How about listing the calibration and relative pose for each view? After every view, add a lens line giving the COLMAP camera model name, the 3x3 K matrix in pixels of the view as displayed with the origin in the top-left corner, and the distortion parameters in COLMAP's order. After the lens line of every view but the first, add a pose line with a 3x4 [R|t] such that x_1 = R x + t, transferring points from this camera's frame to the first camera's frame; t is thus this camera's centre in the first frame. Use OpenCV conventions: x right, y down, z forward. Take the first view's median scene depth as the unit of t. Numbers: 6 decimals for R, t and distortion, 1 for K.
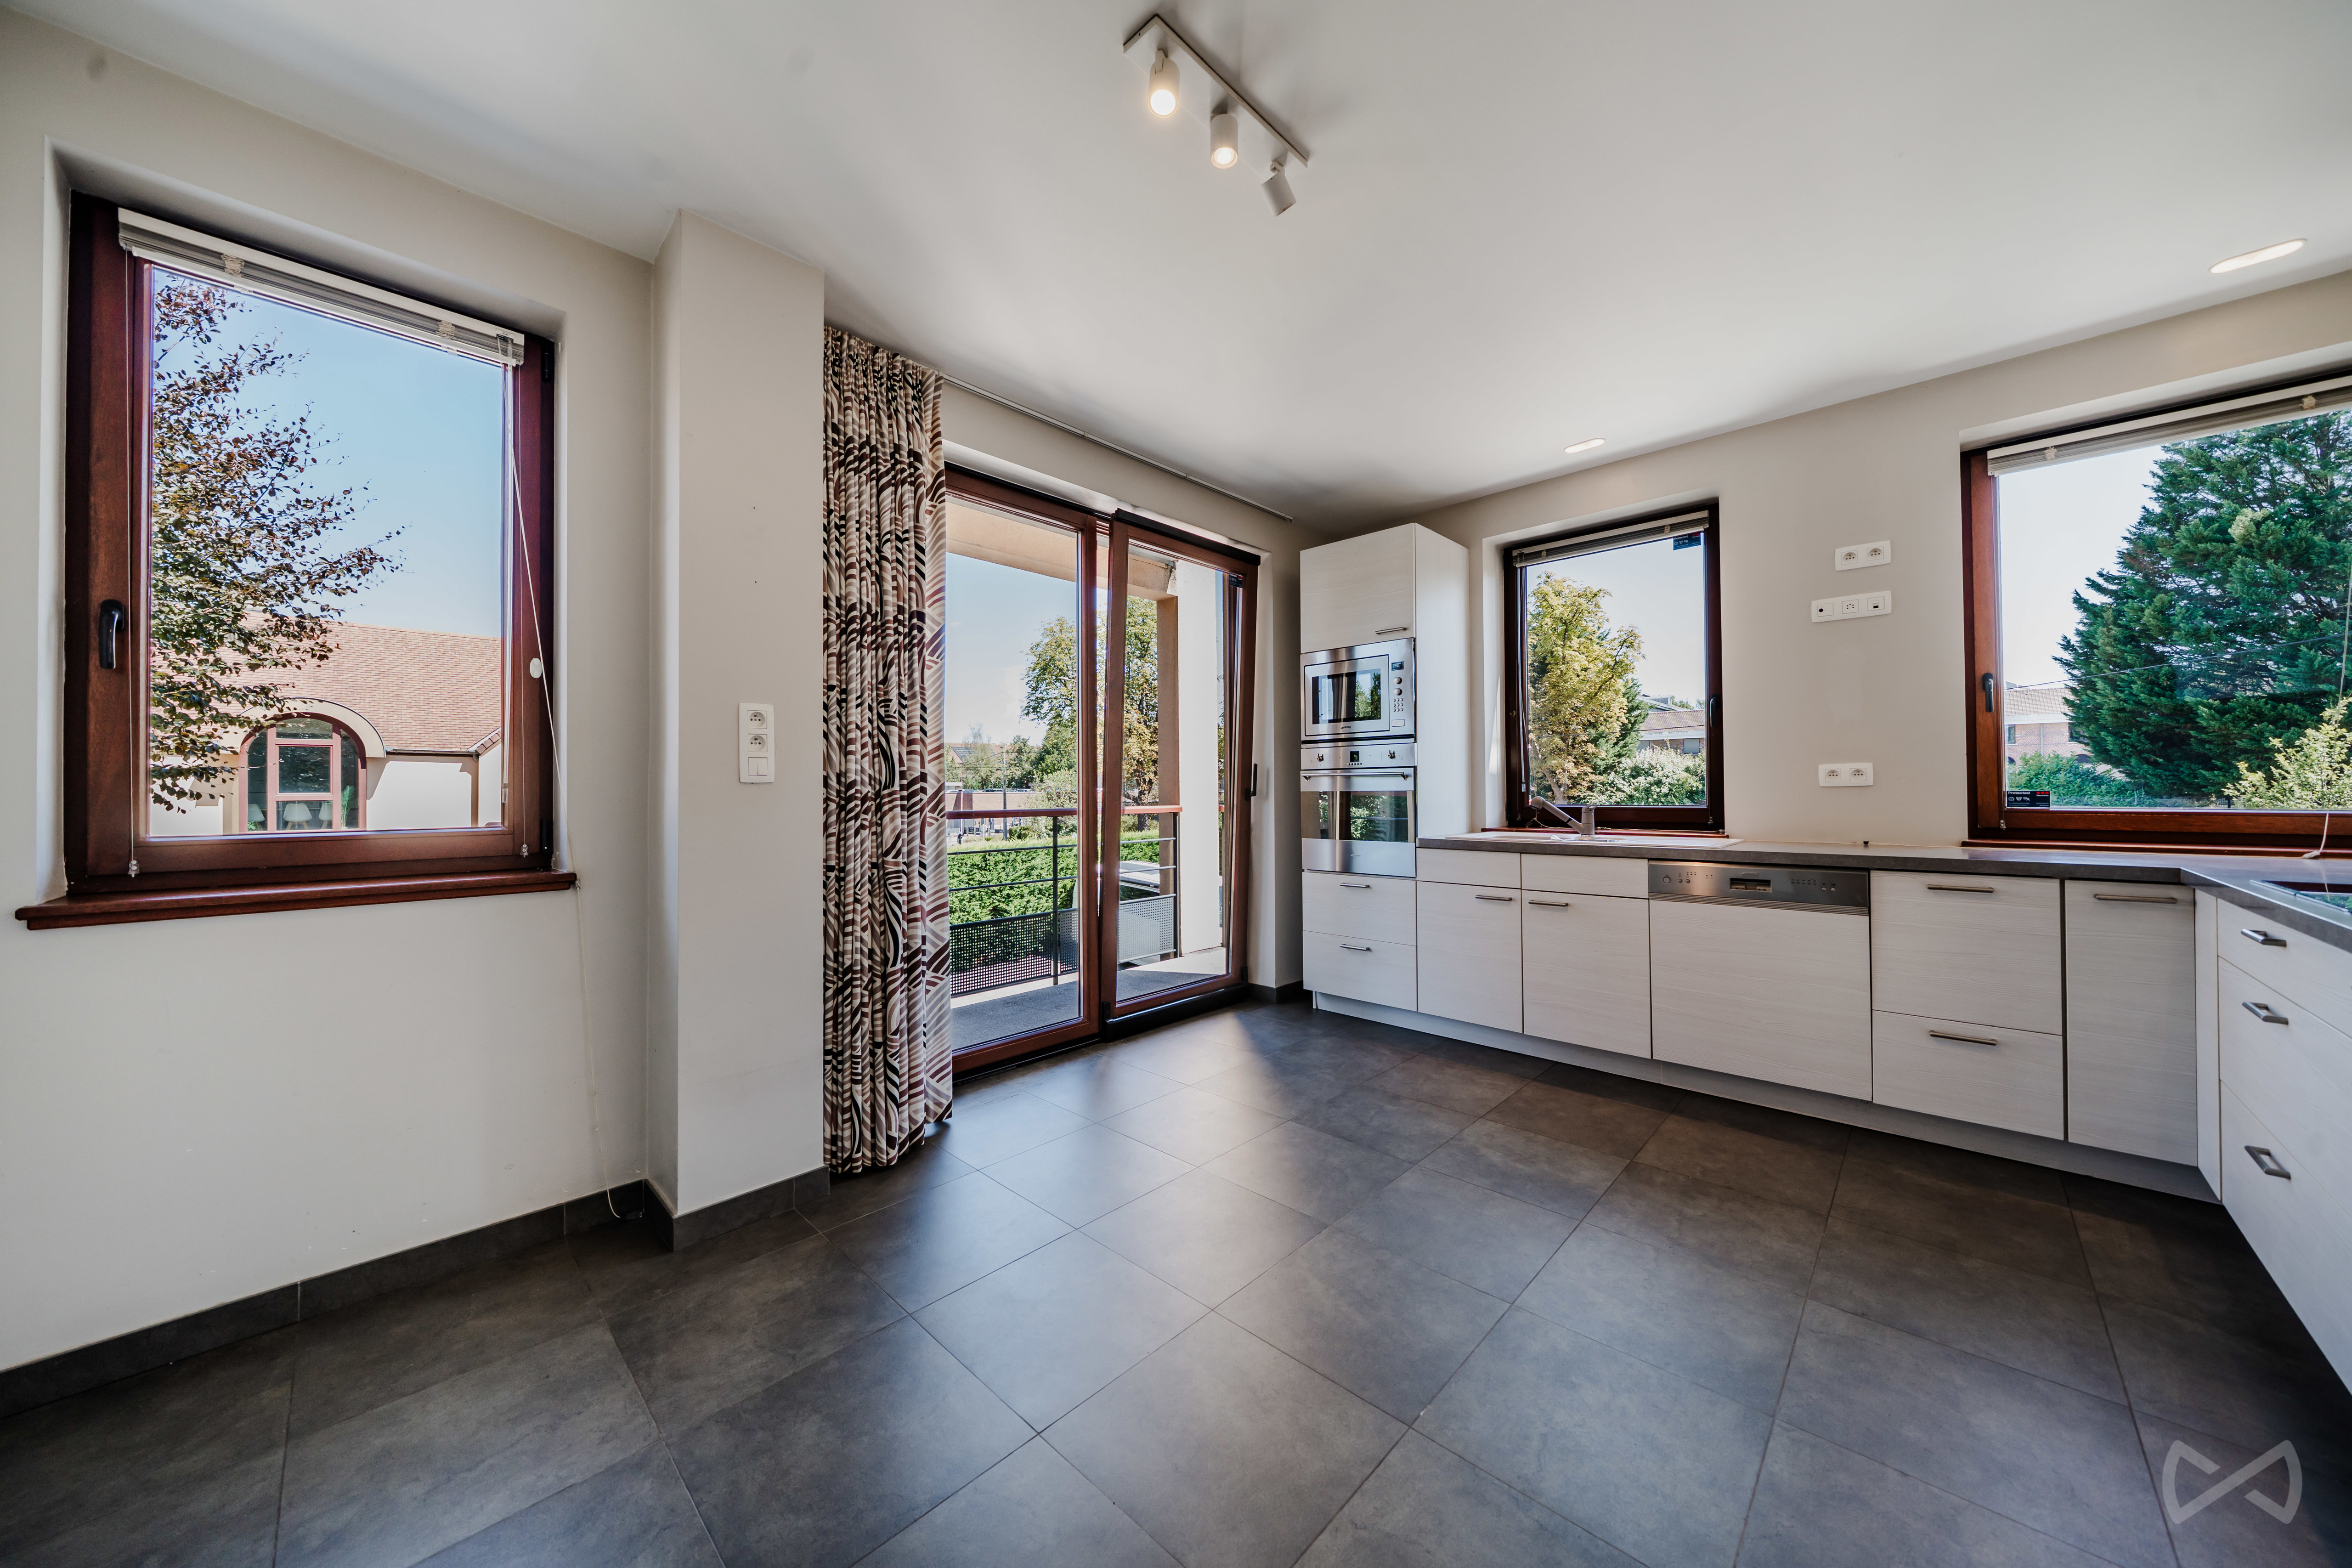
lens RADIAL K [[802.3, 0, 1173.0], [0, 802.3, 784.2], [0, 0, 1]] dist [0.000198, -0.000101]
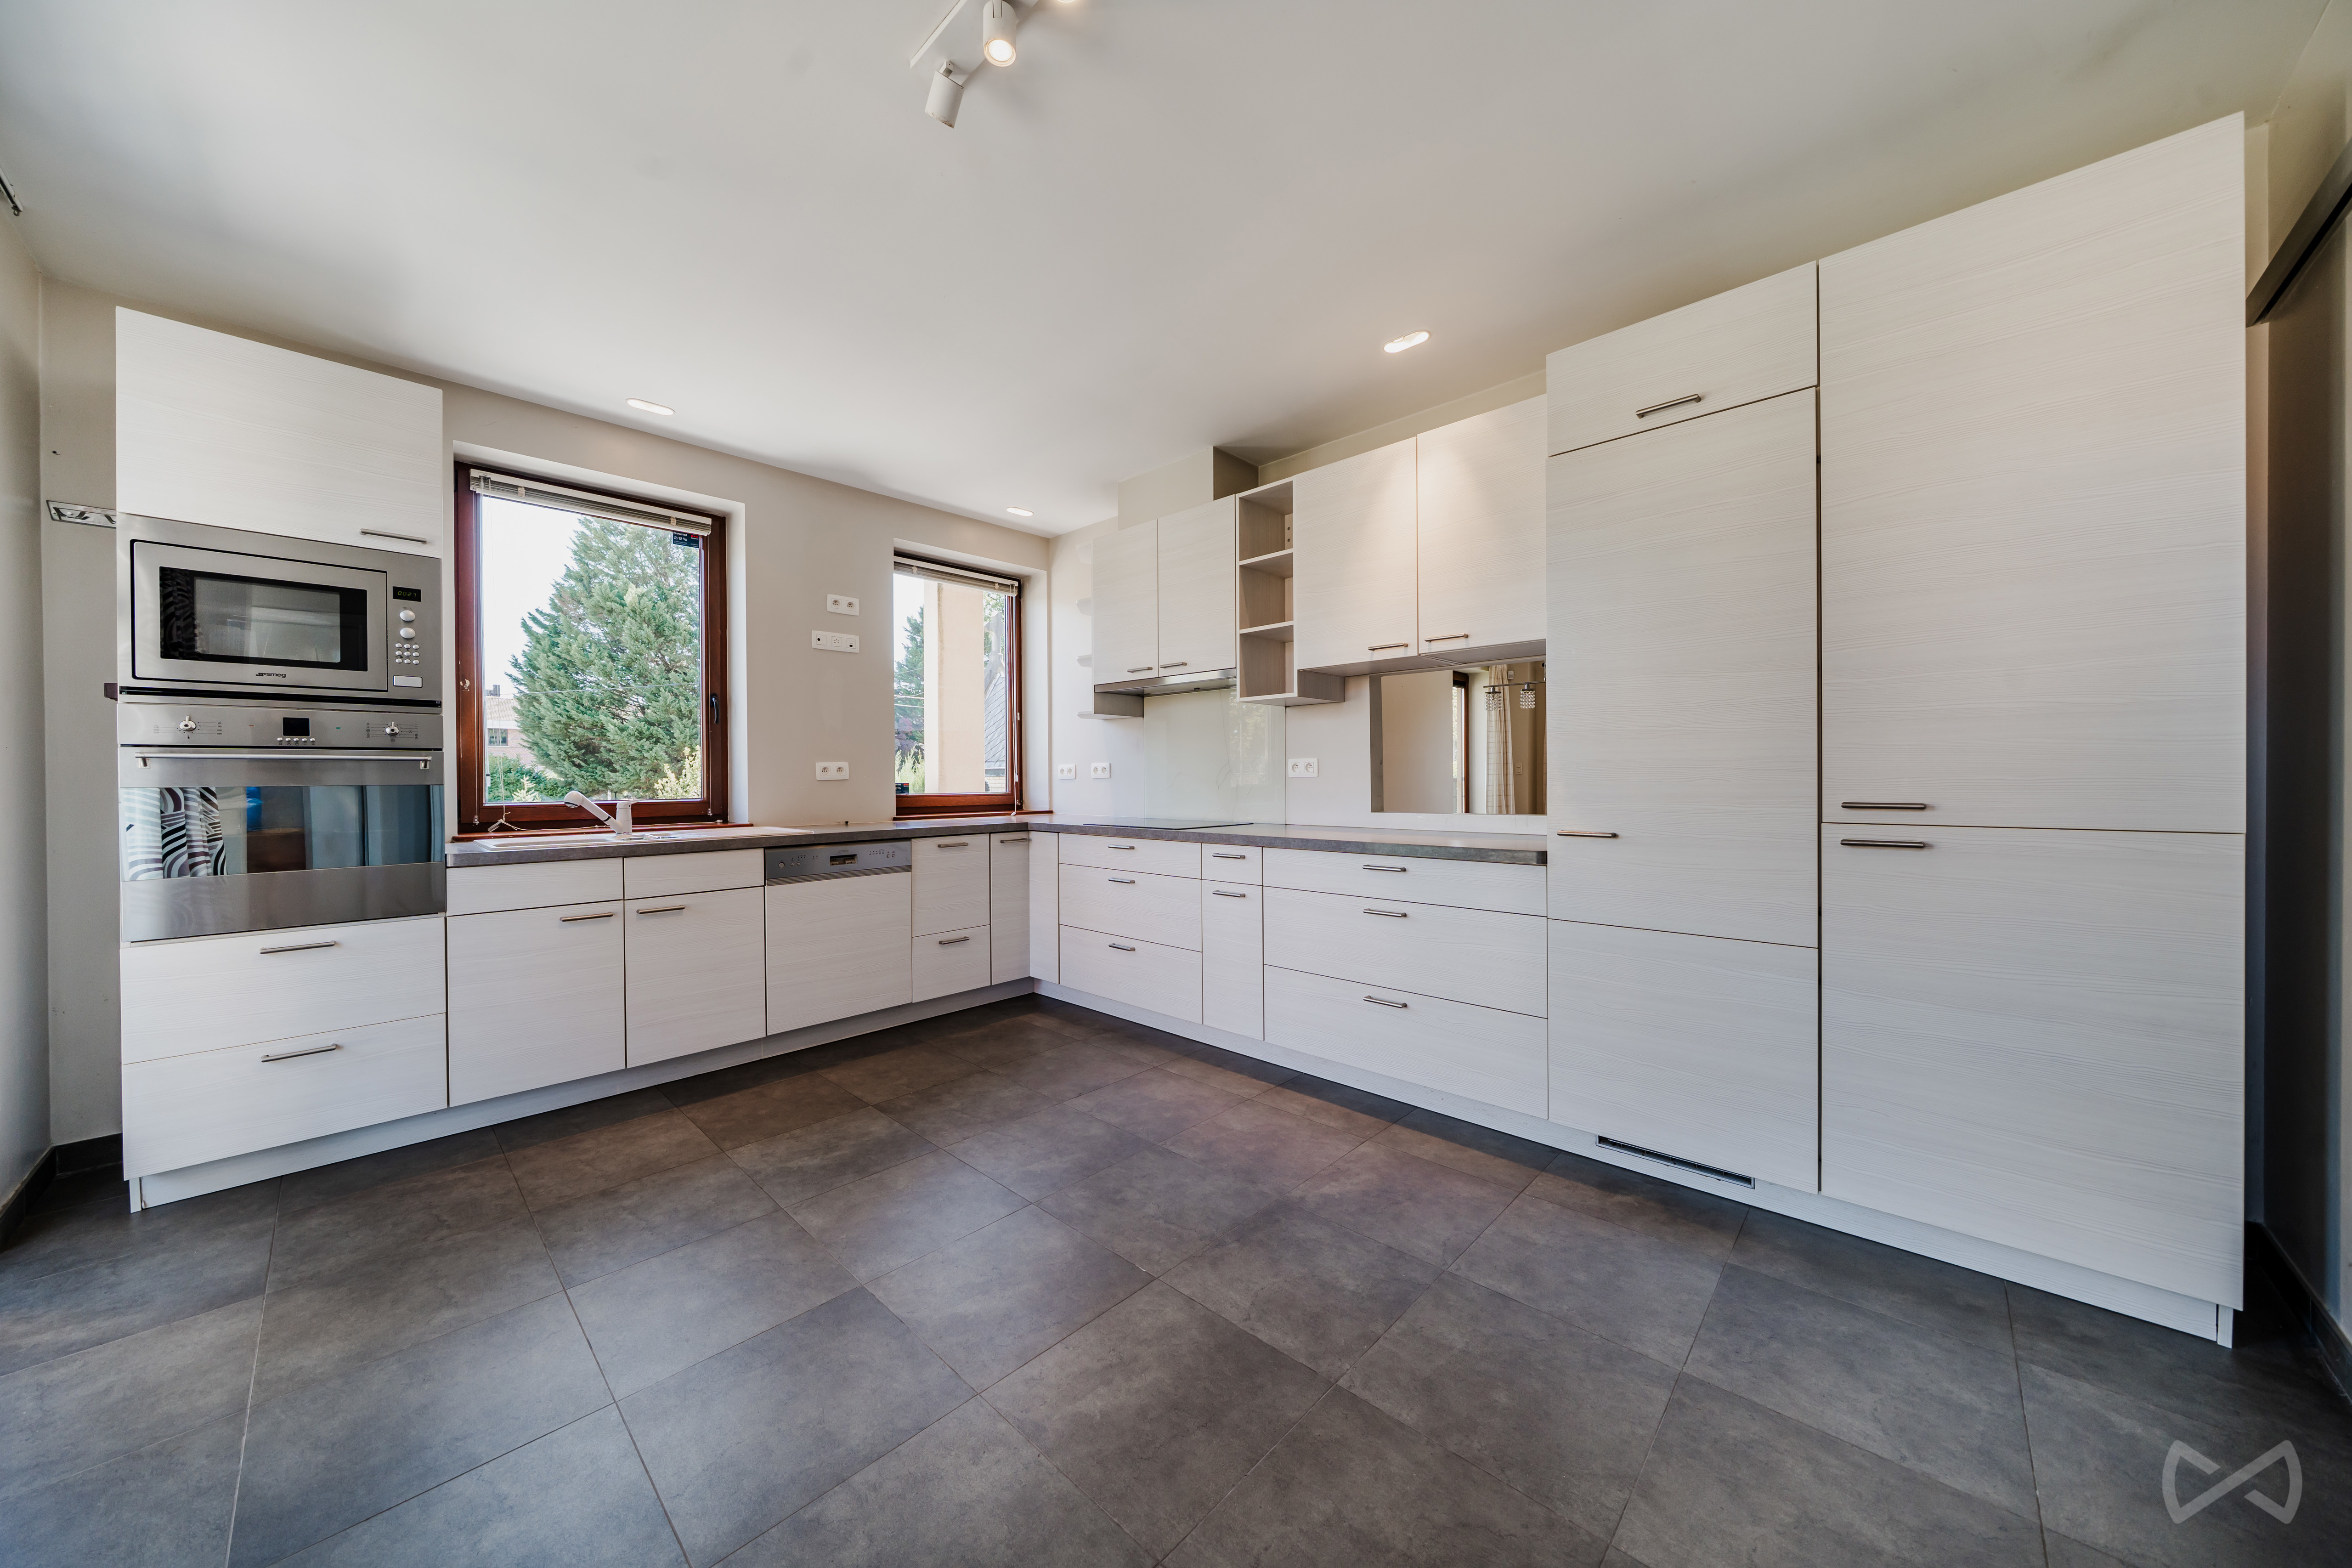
lens RADIAL K [[802.3, 0, 1173.0], [0, 802.3, 784.2], [0, 0, 1]] dist [0.000198, -0.000101]
pose [[-0.003556, -0.002110, 0.999991, -0.471243], [0.000711, 0.999998, 0.002113, 0.007601], [-0.999993, 0.000718, -0.003555, 0.472956]]
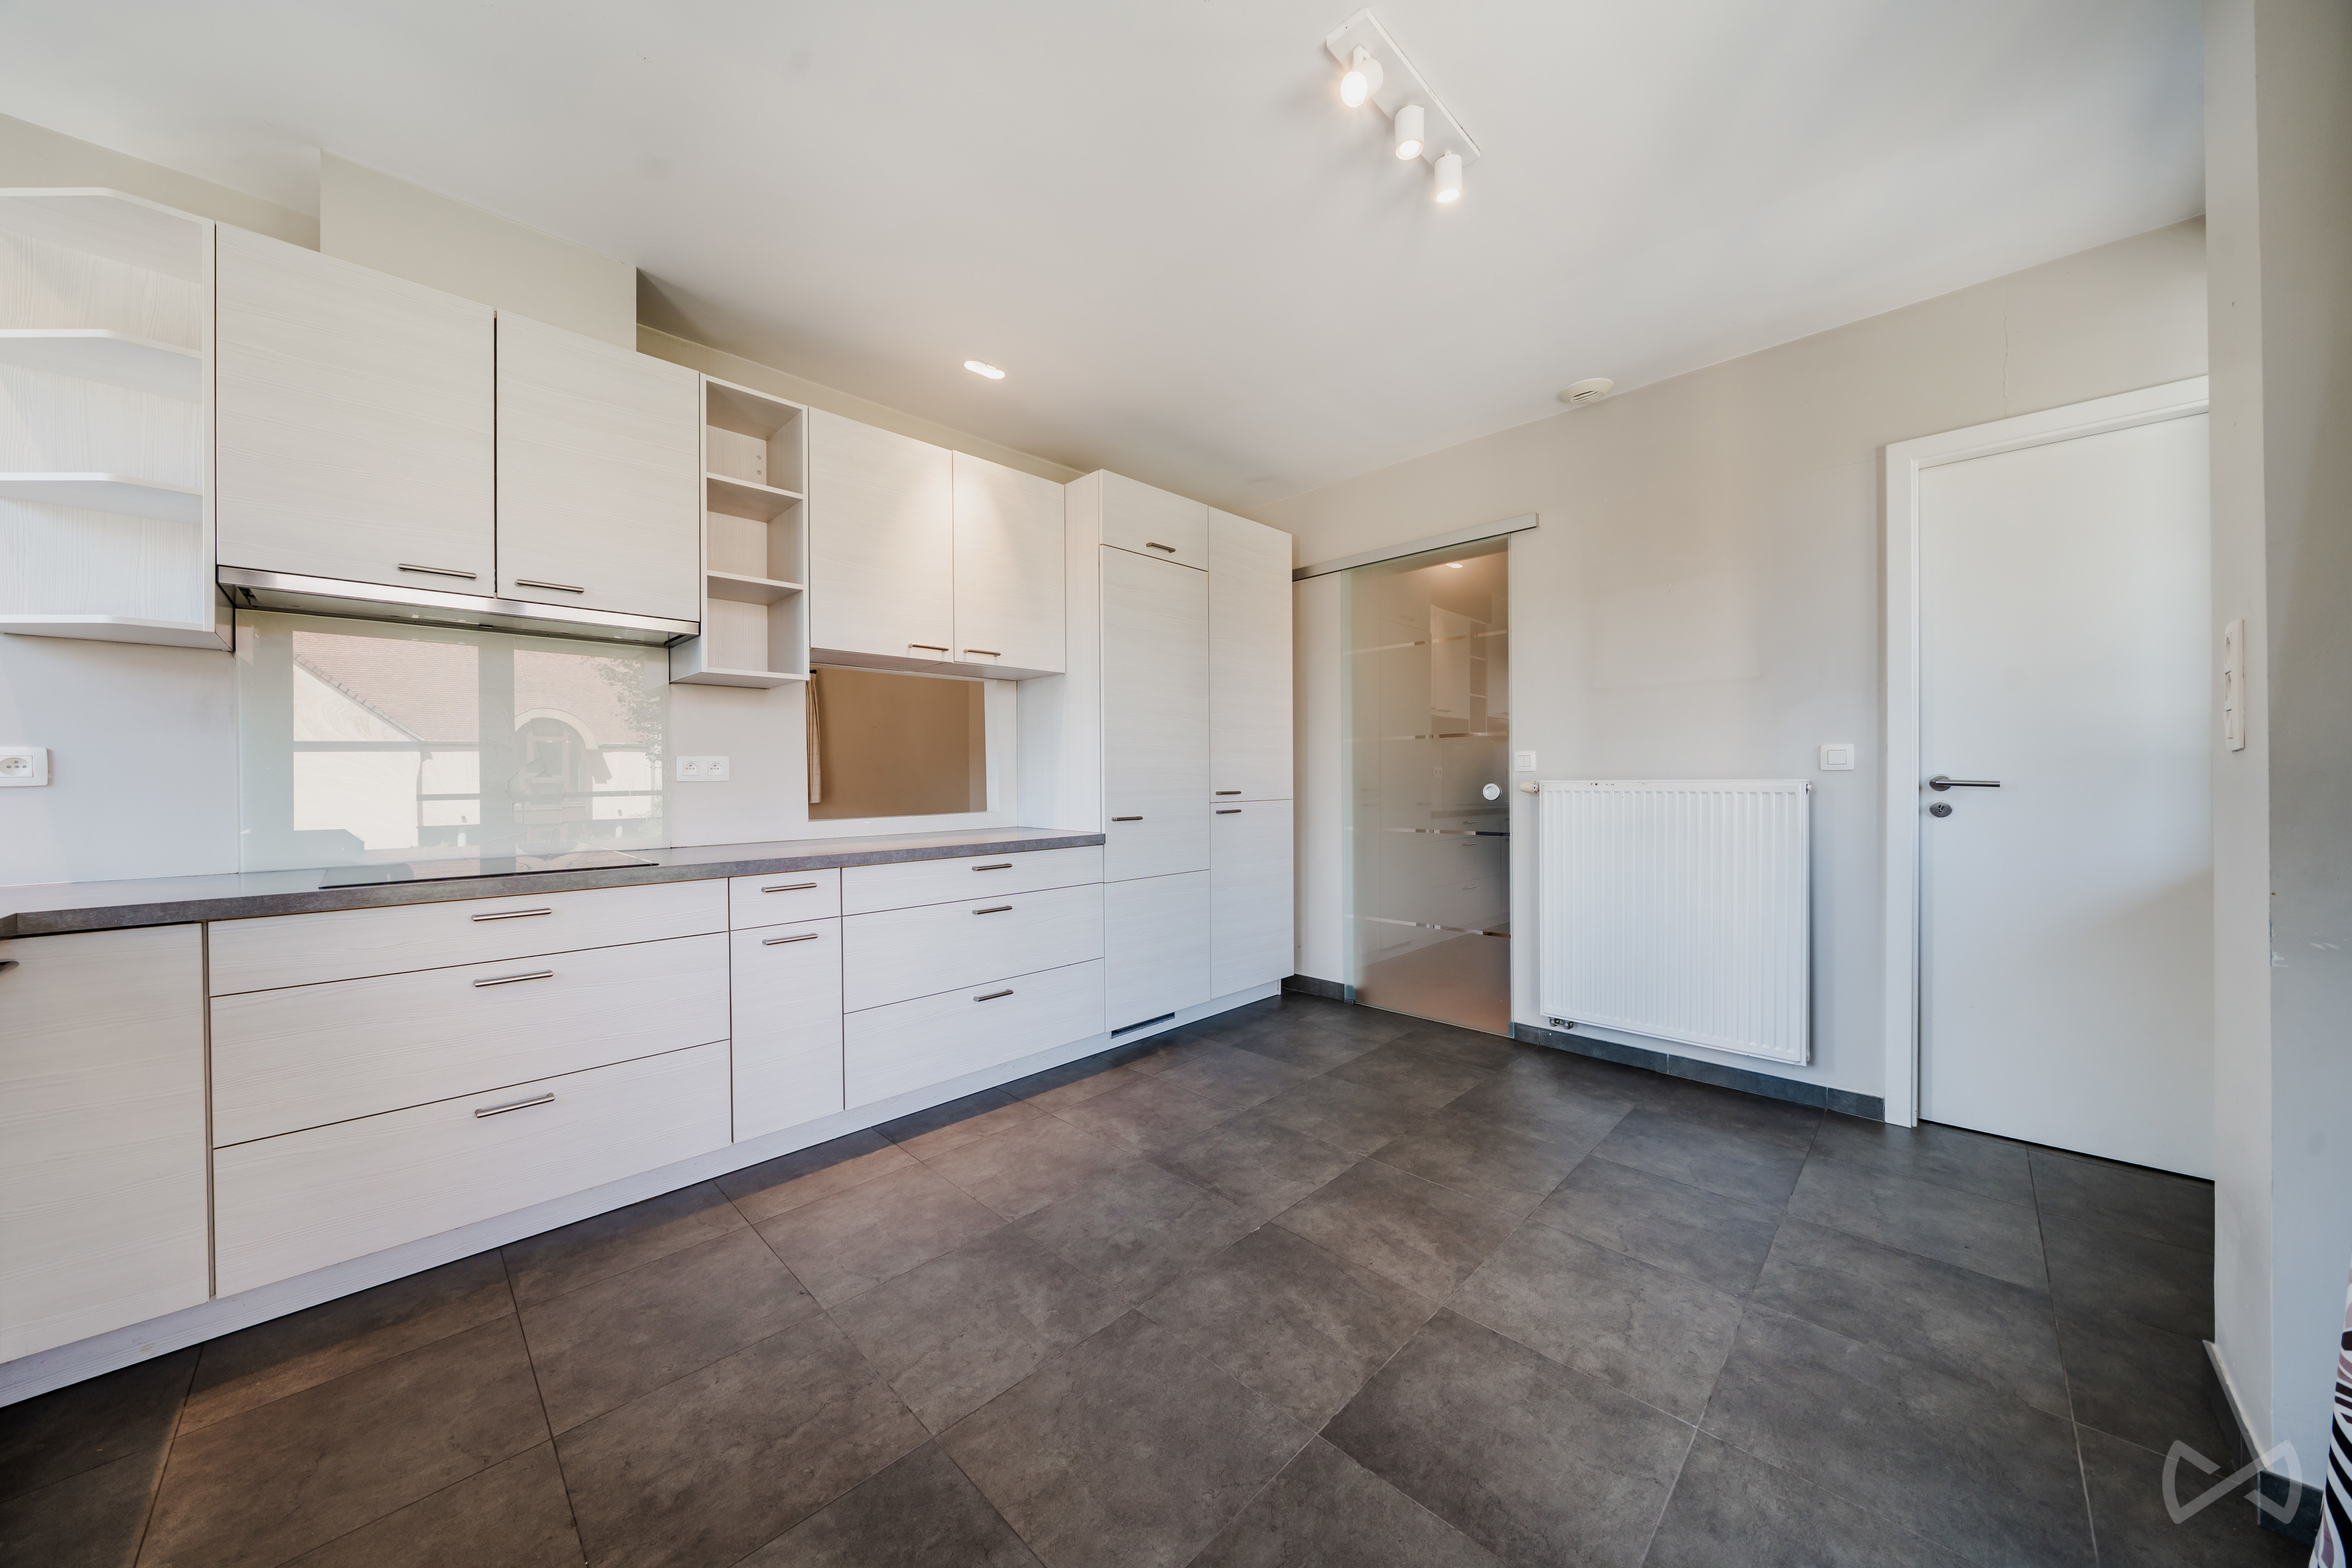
lens RADIAL K [[802.3, 0, 1173.0], [0, 802.3, 784.2], [0, 0, 1]] dist [0.000198, -0.000101]
pose [[-0.999857, 0.011655, 0.012248, 0.212597], [0.011677, 0.999930, 0.001742, 0.007982], [-0.012227, 0.001885, -0.999923, 1.175432]]
